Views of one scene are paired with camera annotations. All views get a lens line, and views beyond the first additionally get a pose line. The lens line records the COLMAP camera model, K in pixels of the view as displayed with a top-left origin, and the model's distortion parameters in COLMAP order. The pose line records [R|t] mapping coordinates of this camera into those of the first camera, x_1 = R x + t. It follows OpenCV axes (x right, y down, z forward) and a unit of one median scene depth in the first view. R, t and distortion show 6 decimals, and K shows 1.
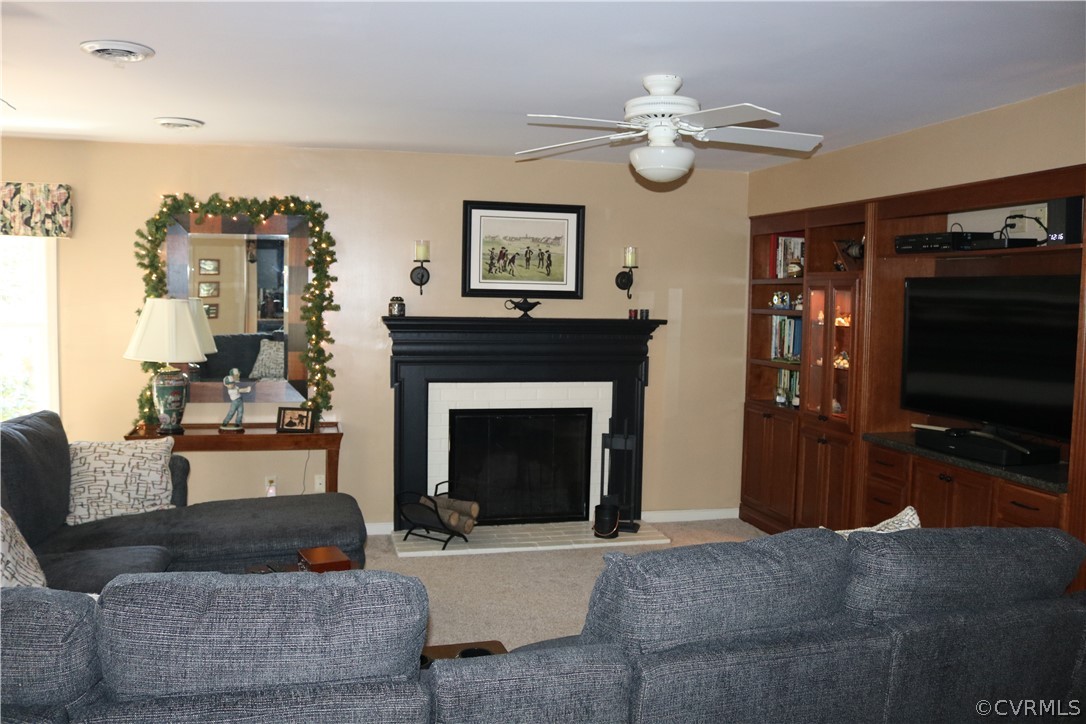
lens RADIAL K [[899.5, 0, 537.2], [0, 899.5, 363.6], [0, 0, 1]] dist [-0.121644, 0.080451]
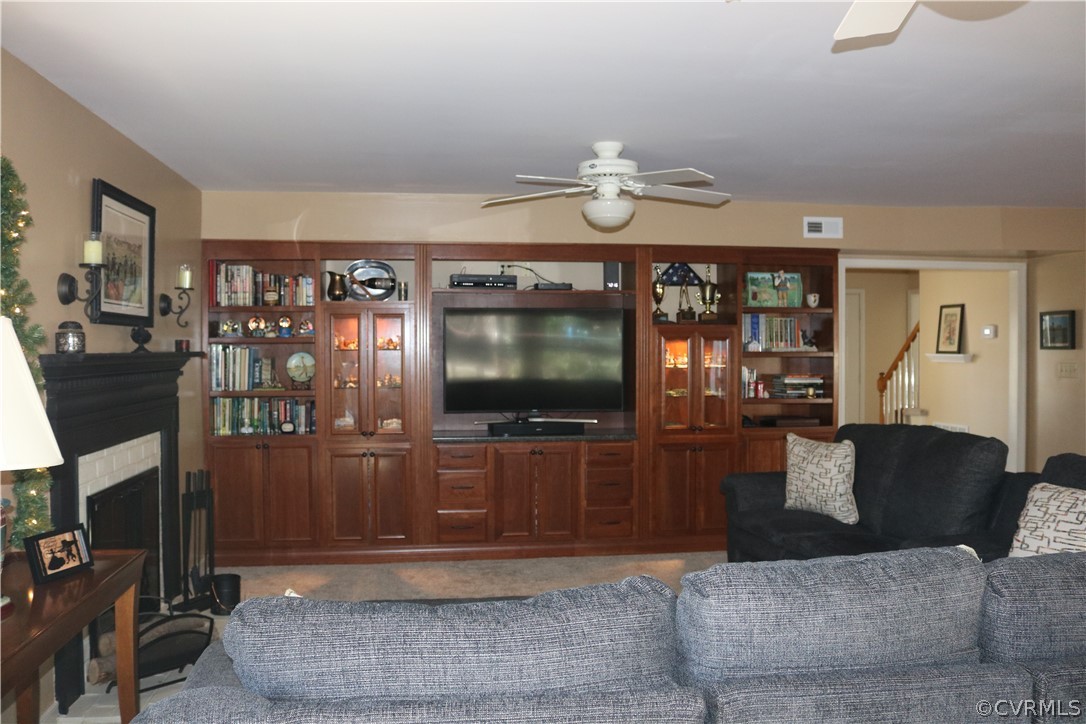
lens RADIAL K [[899.5, 0, 546.0], [0, 899.5, 362.4], [0, 0, 1]] dist [-0.121644, 0.080451]
pose [[0.101299, -0.036729, 0.994178, -0.728384], [0.078063, 0.996531, 0.028862, -0.040231], [-0.991789, 0.074684, 0.103815, 0.637152]]
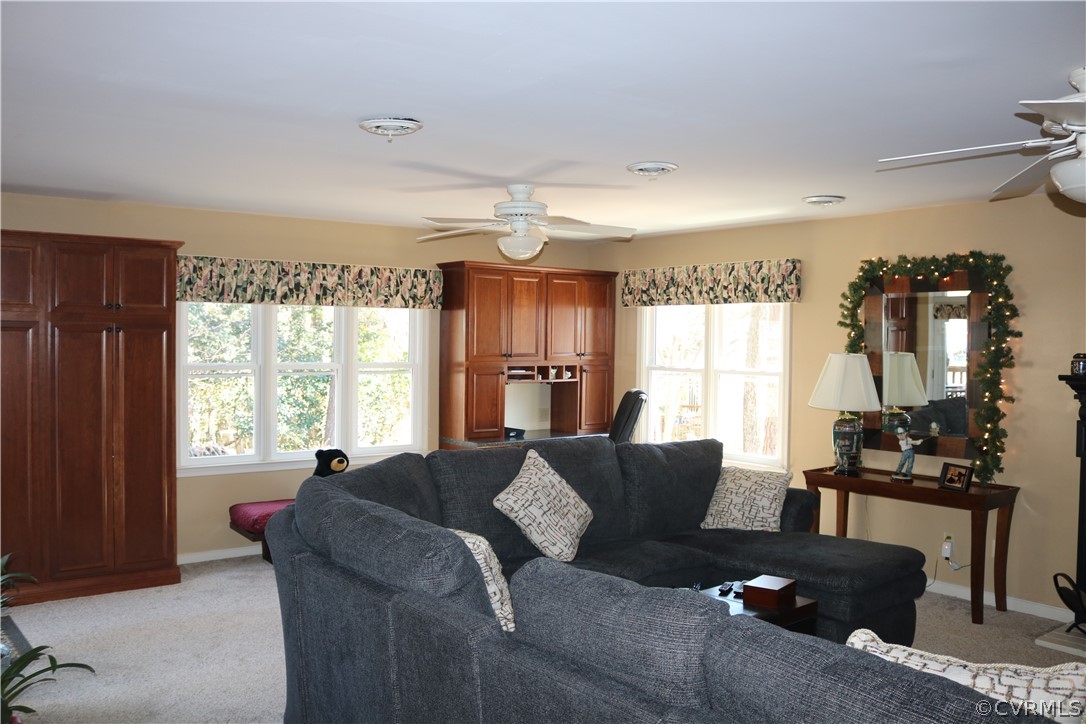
lens RADIAL K [[899.5, 0, 509.0], [0, 899.5, 363.0], [0, 0, 1]] dist [-0.121644, 0.080451]
pose [[0.395454, 0.011992, -0.918408, 0.411352], [-0.068919, 0.997483, -0.016651, -0.012366], [0.915897, 0.069880, 0.395285, 0.150472]]
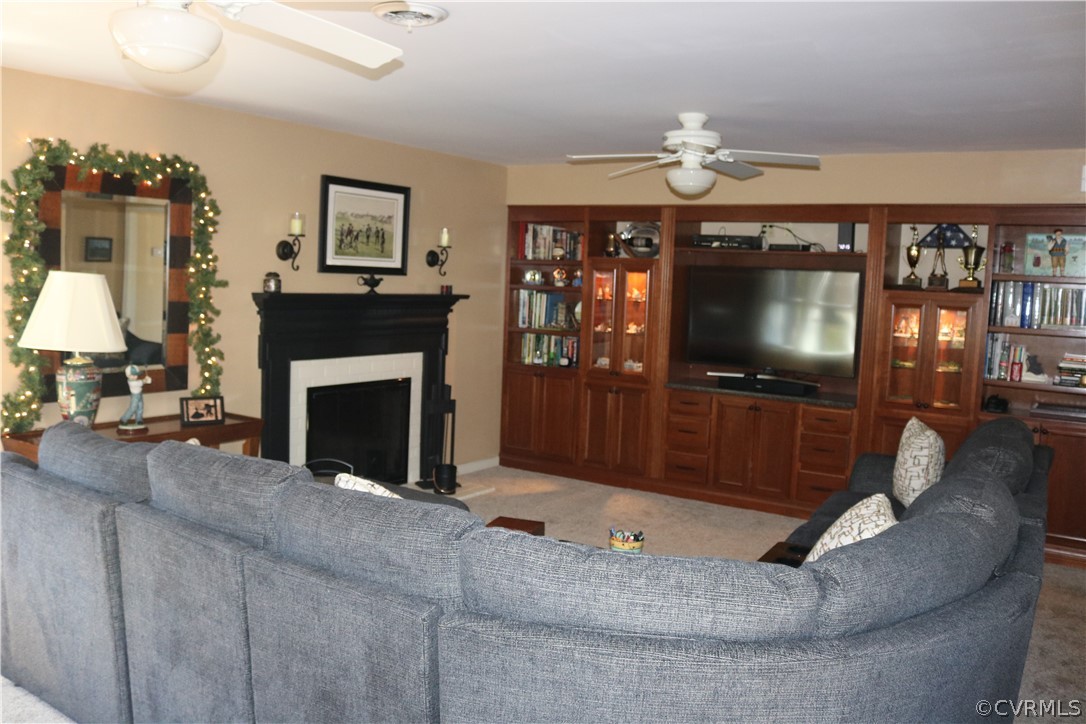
lens RADIAL K [[899.5, 0, 541.0], [0, 899.5, 352.1], [0, 0, 1]] dist [-0.121644, 0.080451]
pose [[0.737922, -0.044134, 0.673442, -0.597305], [0.022733, 0.998919, 0.040555, -0.022542], [-0.674503, -0.014617, 0.738127, 0.118455]]
